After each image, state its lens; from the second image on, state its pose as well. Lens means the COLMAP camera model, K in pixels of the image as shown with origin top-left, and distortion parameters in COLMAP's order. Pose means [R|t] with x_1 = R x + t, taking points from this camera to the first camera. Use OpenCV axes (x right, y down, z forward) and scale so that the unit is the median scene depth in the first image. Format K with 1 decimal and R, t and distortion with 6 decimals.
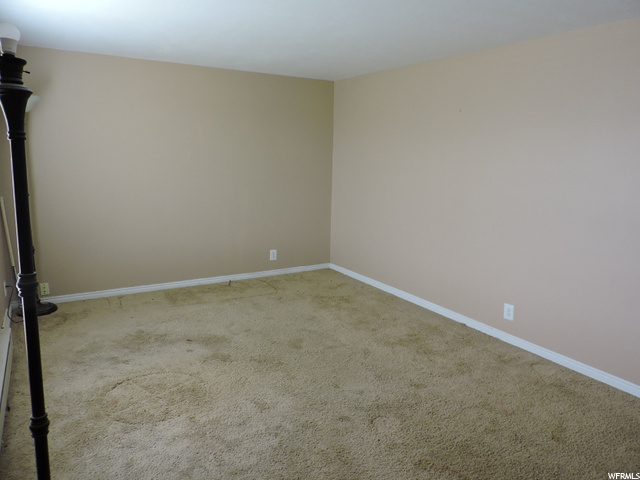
lens RADIAL K [[471.1, 0, 320.0], [0, 471.1, 240.0], [0, 0, 1]] dist [-0.006024, 0.003984]
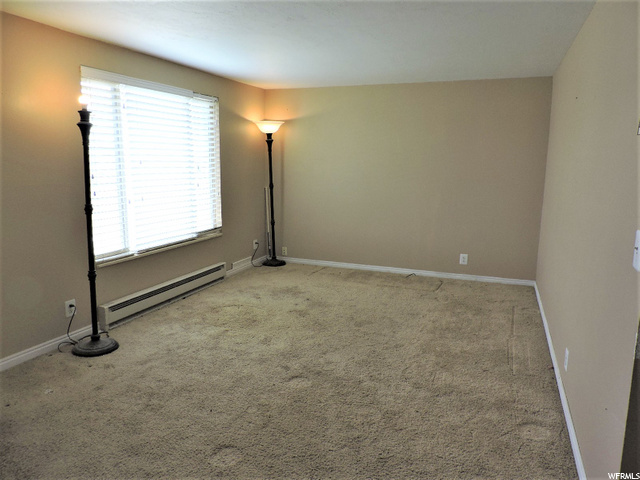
lens RADIAL K [[471.1, 0, 320.0], [0, 471.1, 240.0], [0, 0, 1]] dist [-0.006024, 0.003984]
pose [[0.594905, 0.117895, -0.795103, 0.643217], [-0.146322, 0.988541, 0.037098, -0.001464], [0.790366, 0.094271, 0.605339, 0.188834]]
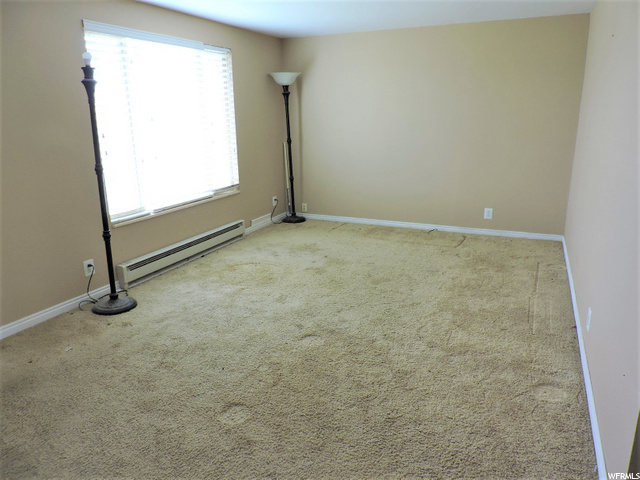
lens RADIAL K [[471.1, 0, 320.0], [0, 471.1, 240.0], [0, 0, 1]] dist [-0.006024, 0.003984]
pose [[0.546580, 0.188195, -0.815986, 0.640734], [-0.128256, 0.981737, 0.140512, -0.008177], [0.827527, 0.027854, 0.560735, 0.224093]]
